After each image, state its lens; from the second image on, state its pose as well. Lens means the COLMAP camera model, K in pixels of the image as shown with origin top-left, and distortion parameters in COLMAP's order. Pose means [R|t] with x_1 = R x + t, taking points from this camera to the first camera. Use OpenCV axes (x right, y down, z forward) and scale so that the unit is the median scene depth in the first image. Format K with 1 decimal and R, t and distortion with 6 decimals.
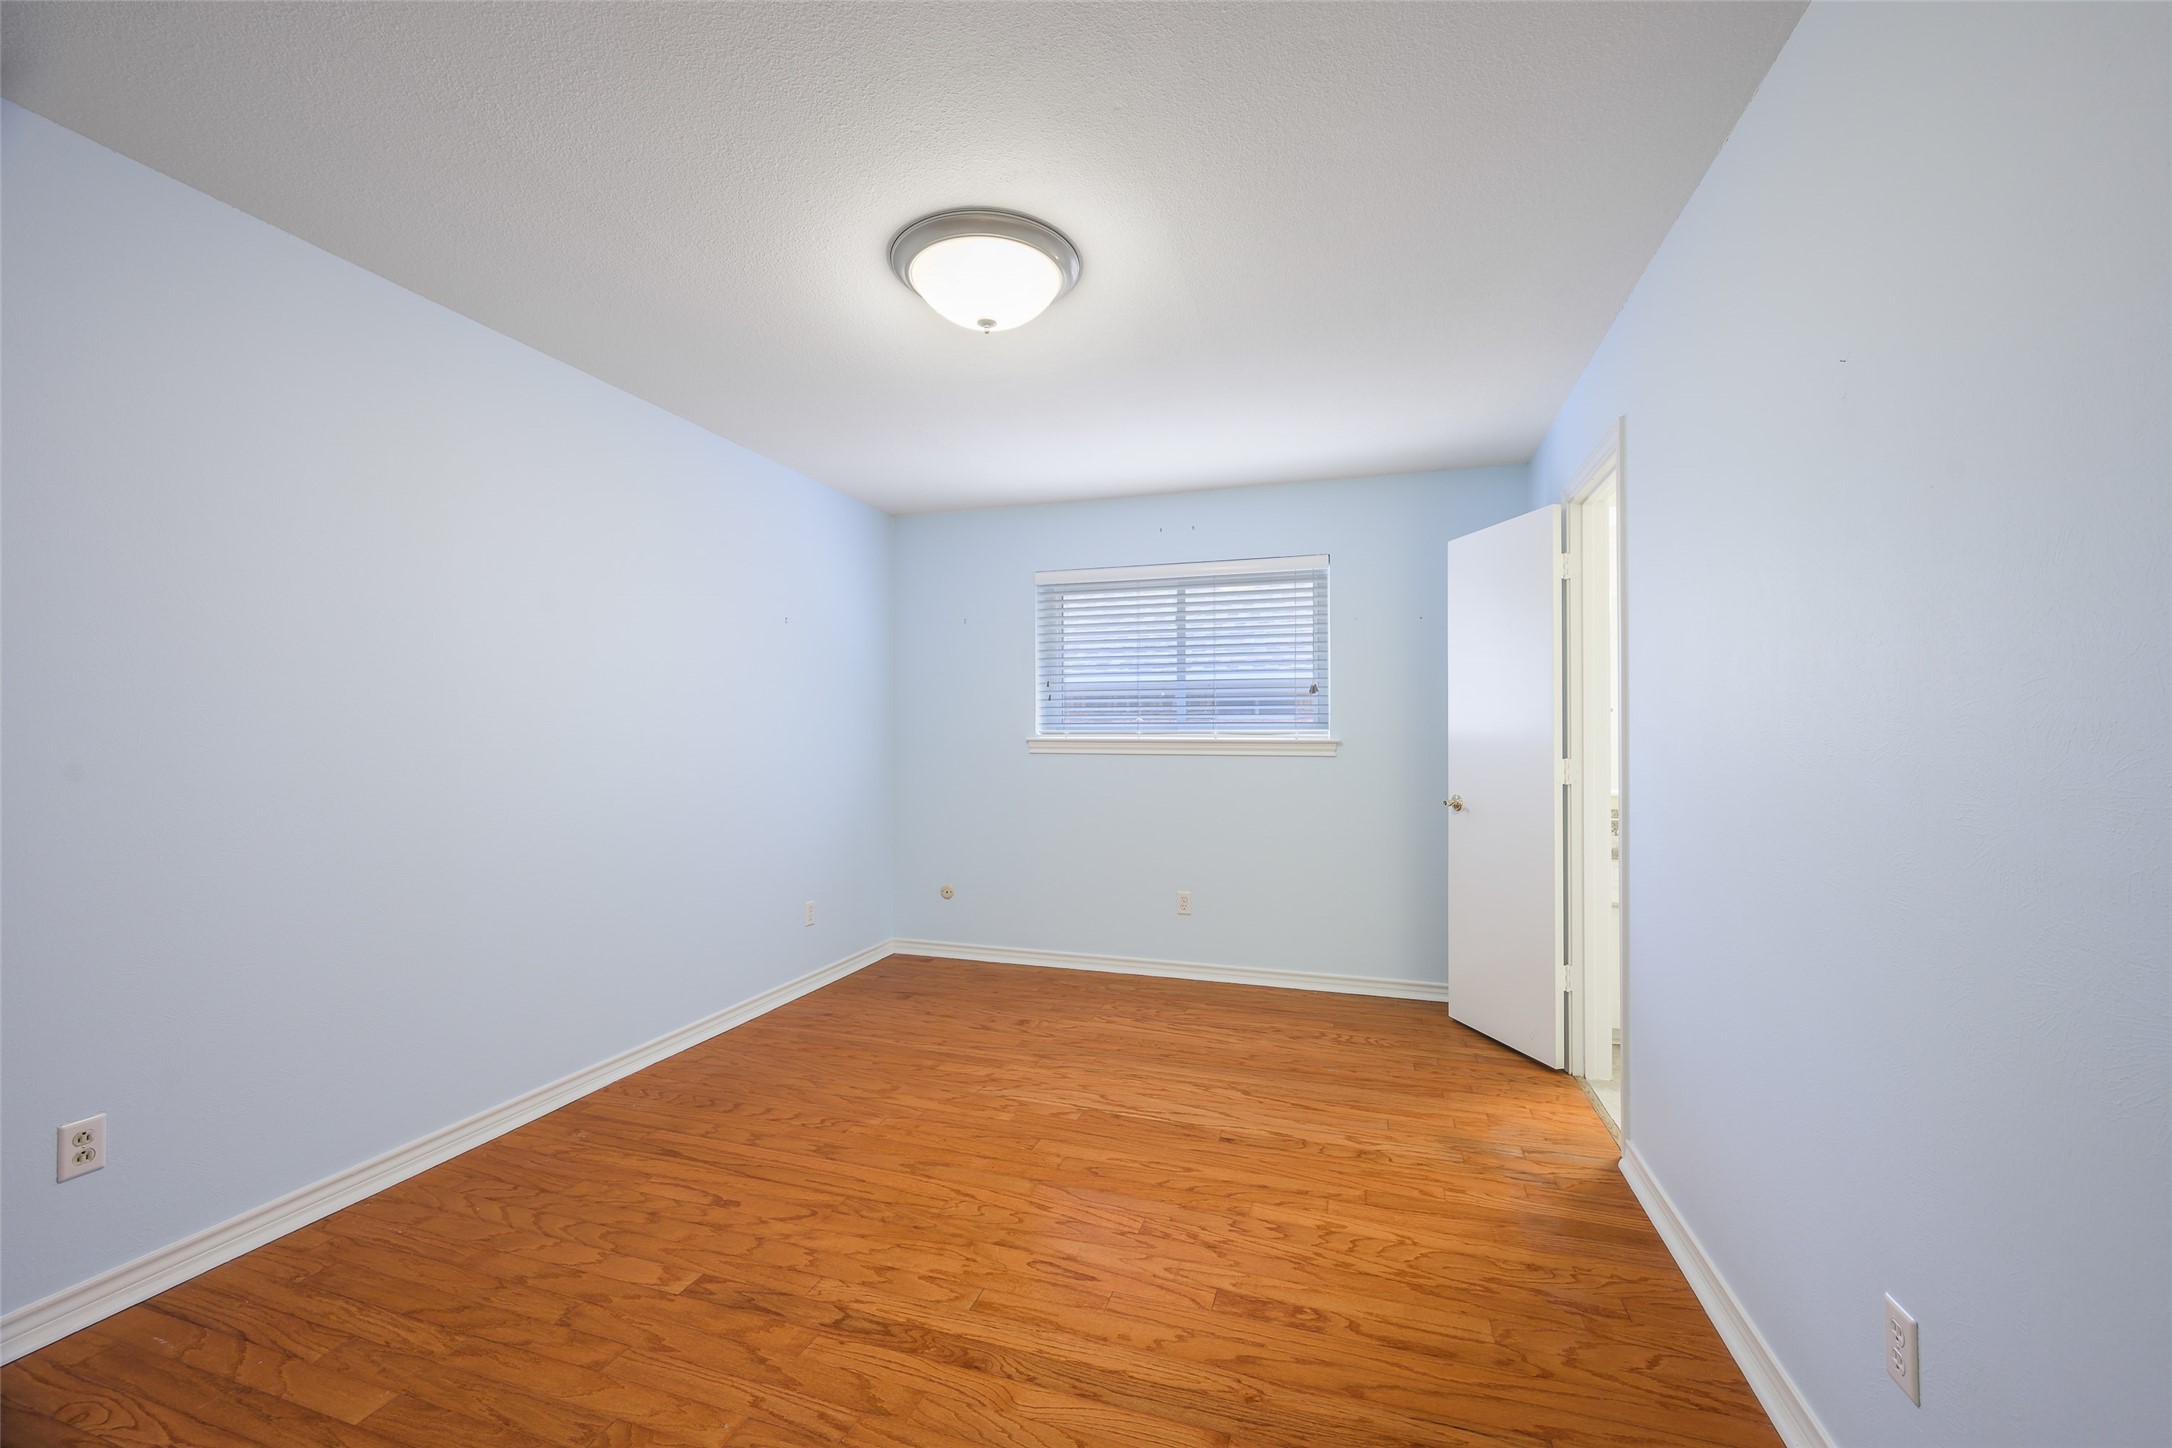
lens RADIAL K [[859.5, 0, 1081.3], [0, 859.5, 728.7], [0, 0, 1]] dist [0.000378, 0.000766]
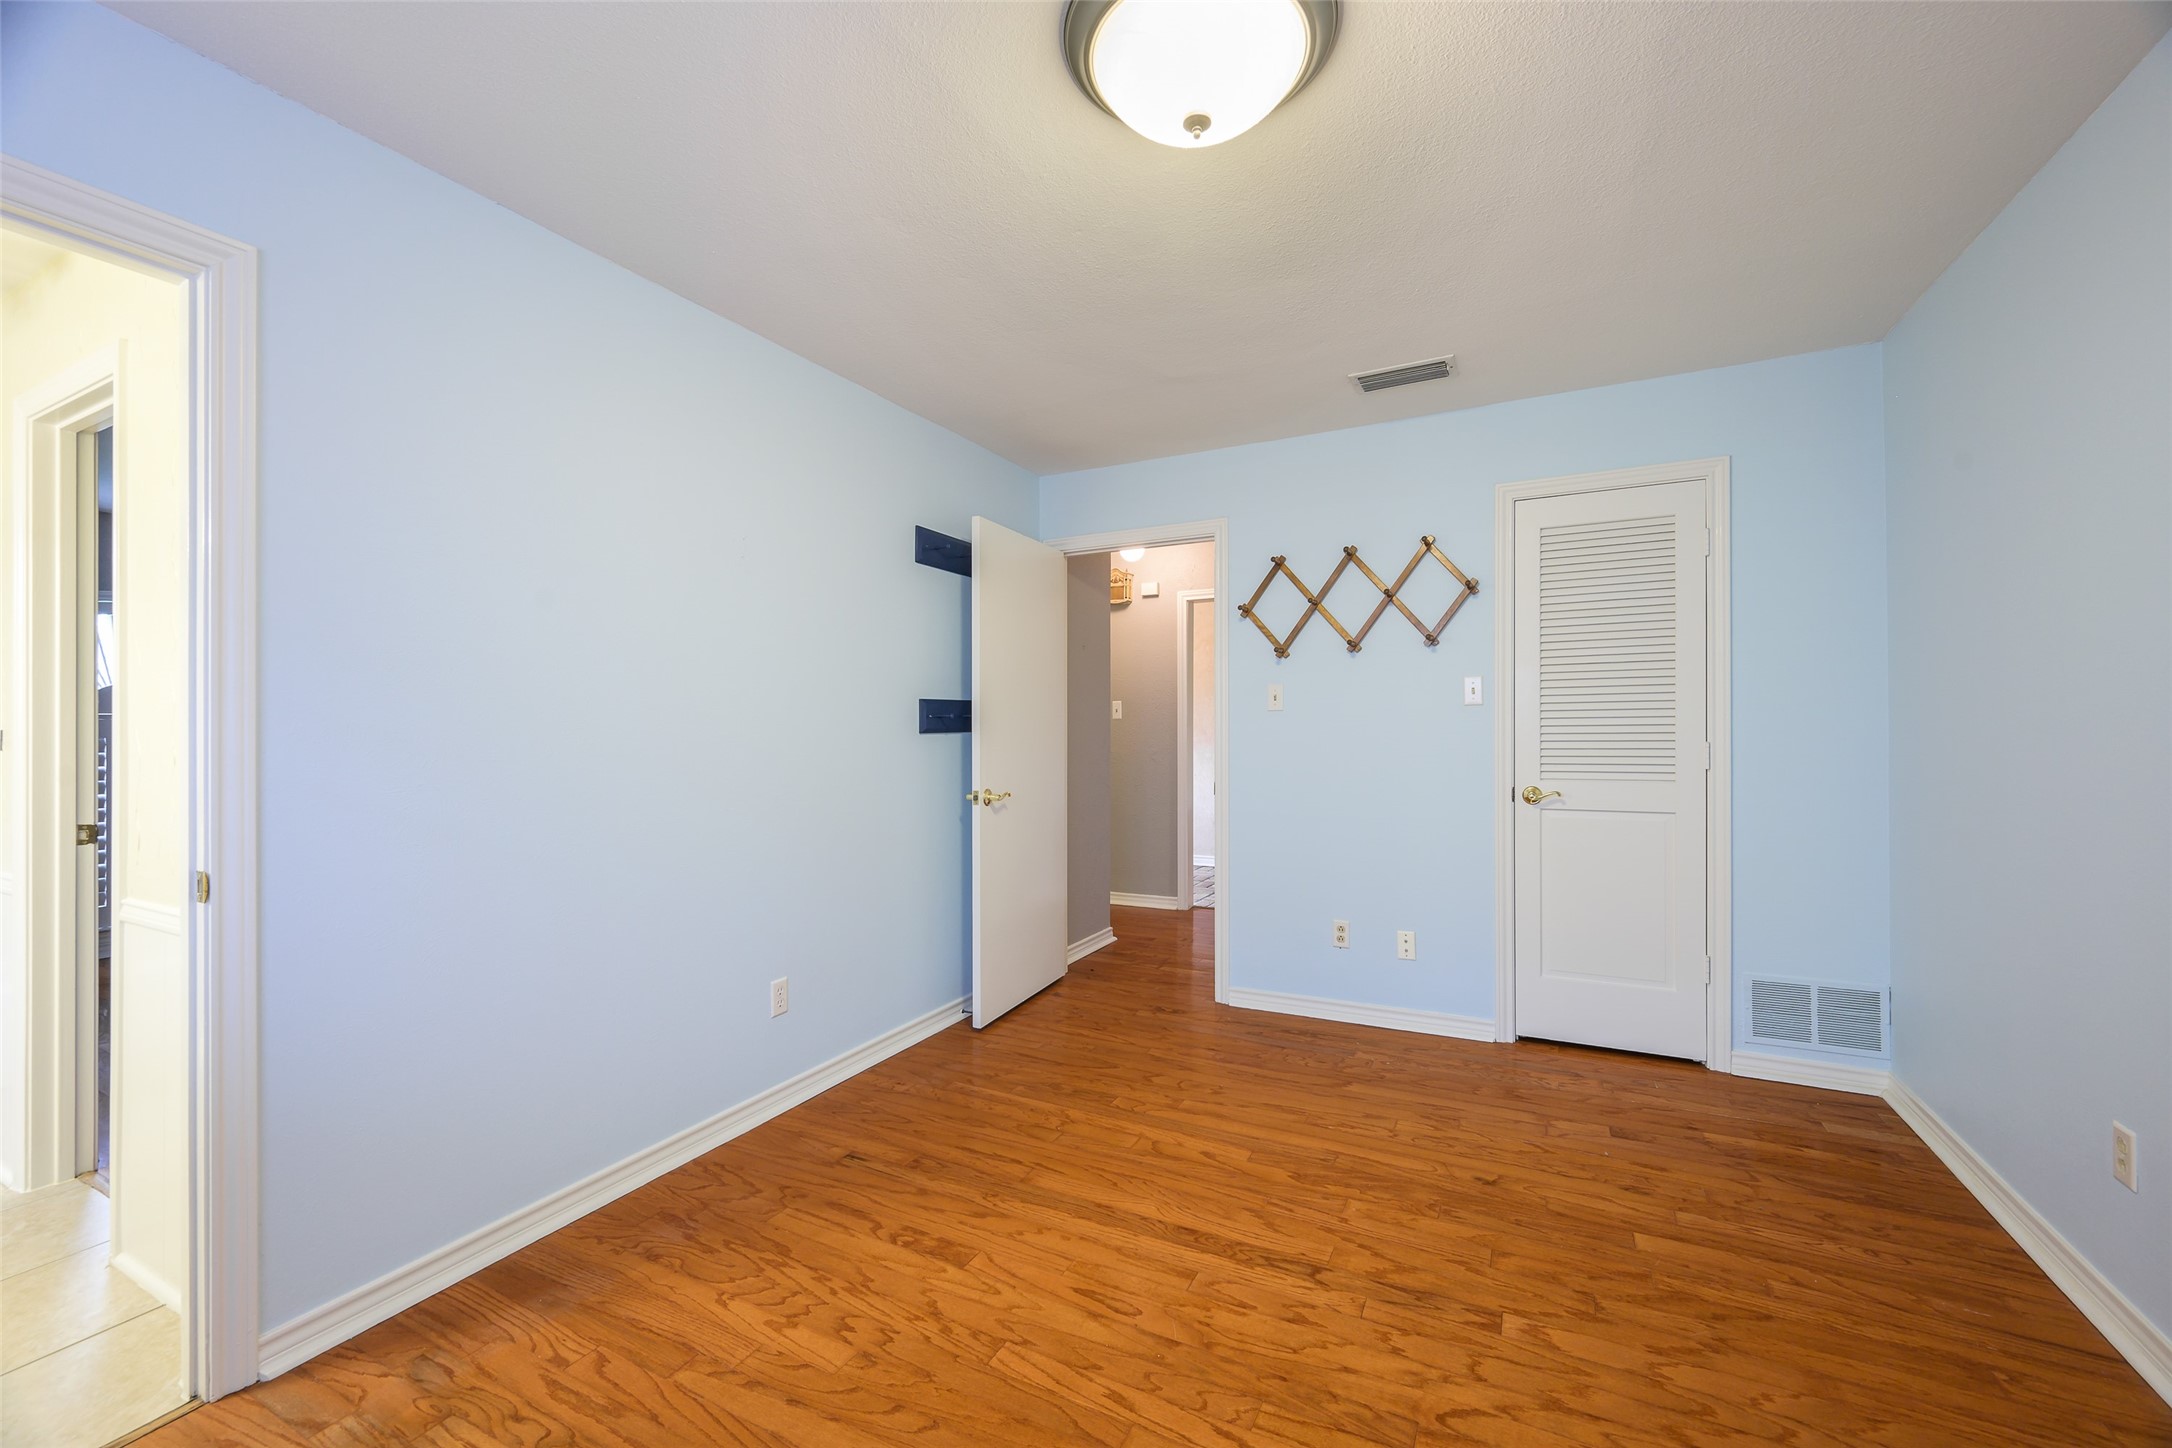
lens RADIAL K [[859.5, 0, 1087.8], [0, 859.5, 727.2], [0, 0, 1]] dist [0.000378, 0.000766]
pose [[-0.987089, 0.010009, 0.159860, -0.166587], [0.008680, 0.999922, -0.009010, 0.002104], [-0.159938, -0.007506, -0.987099, 2.012788]]
